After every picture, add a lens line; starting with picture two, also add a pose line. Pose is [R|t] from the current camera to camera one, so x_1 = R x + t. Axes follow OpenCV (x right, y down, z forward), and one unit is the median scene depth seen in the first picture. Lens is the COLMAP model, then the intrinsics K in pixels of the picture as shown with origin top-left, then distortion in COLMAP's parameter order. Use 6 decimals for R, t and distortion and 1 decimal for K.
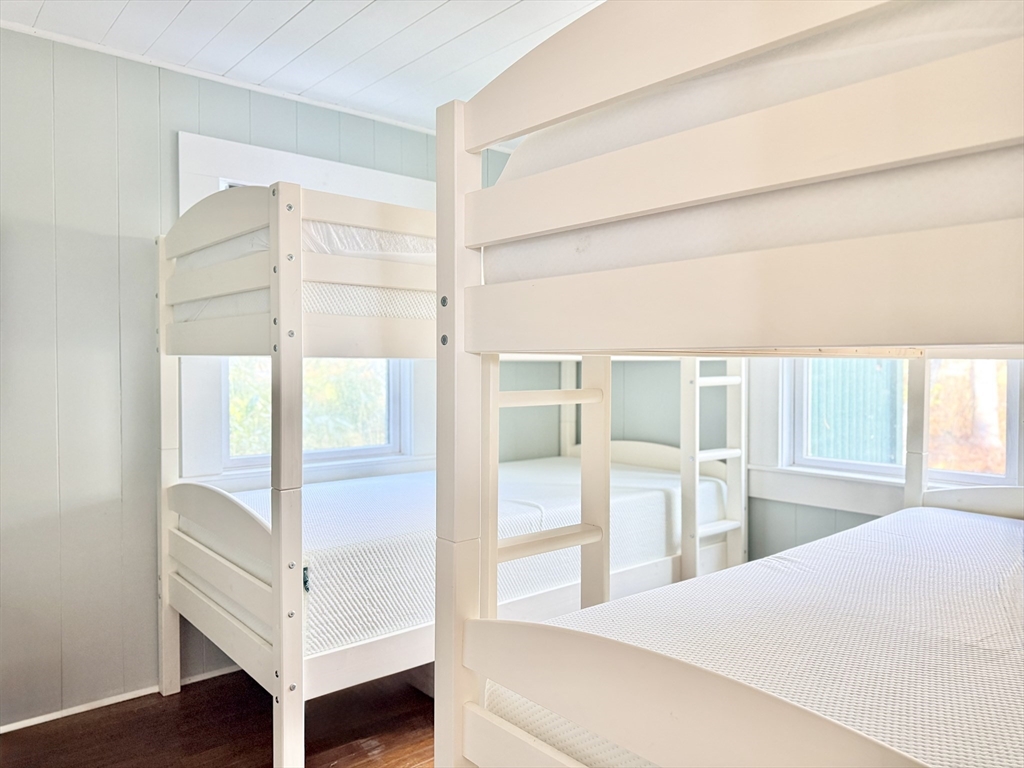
lens RADIAL K [[723.5, 0, 513.7], [0, 723.5, 385.1], [0, 0, 1]] dist [0.105194, -0.156027]
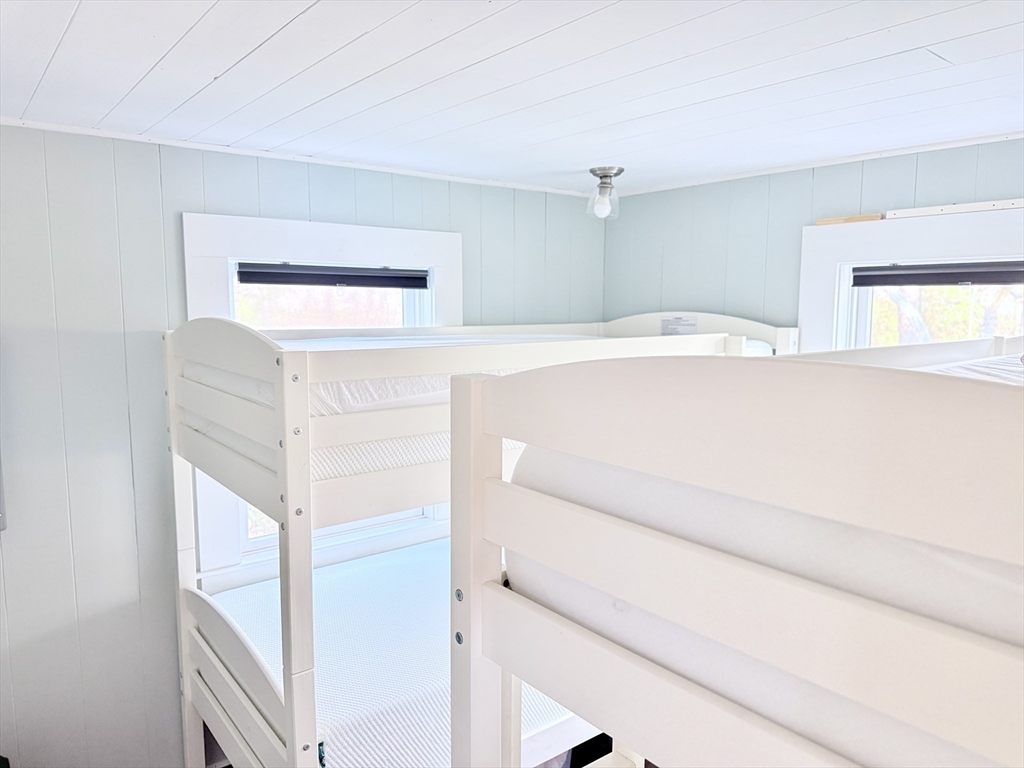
lens RADIAL K [[723.5, 0, 517.3], [0, 723.5, 389.0], [0, 0, 1]] dist [0.121681, -0.210251]
pose [[0.999437, 0.003986, -0.033305, 0.002340], [-0.000994, 0.995996, 0.089390, -0.277857], [0.033528, -0.089307, 0.995440, 0.086012]]
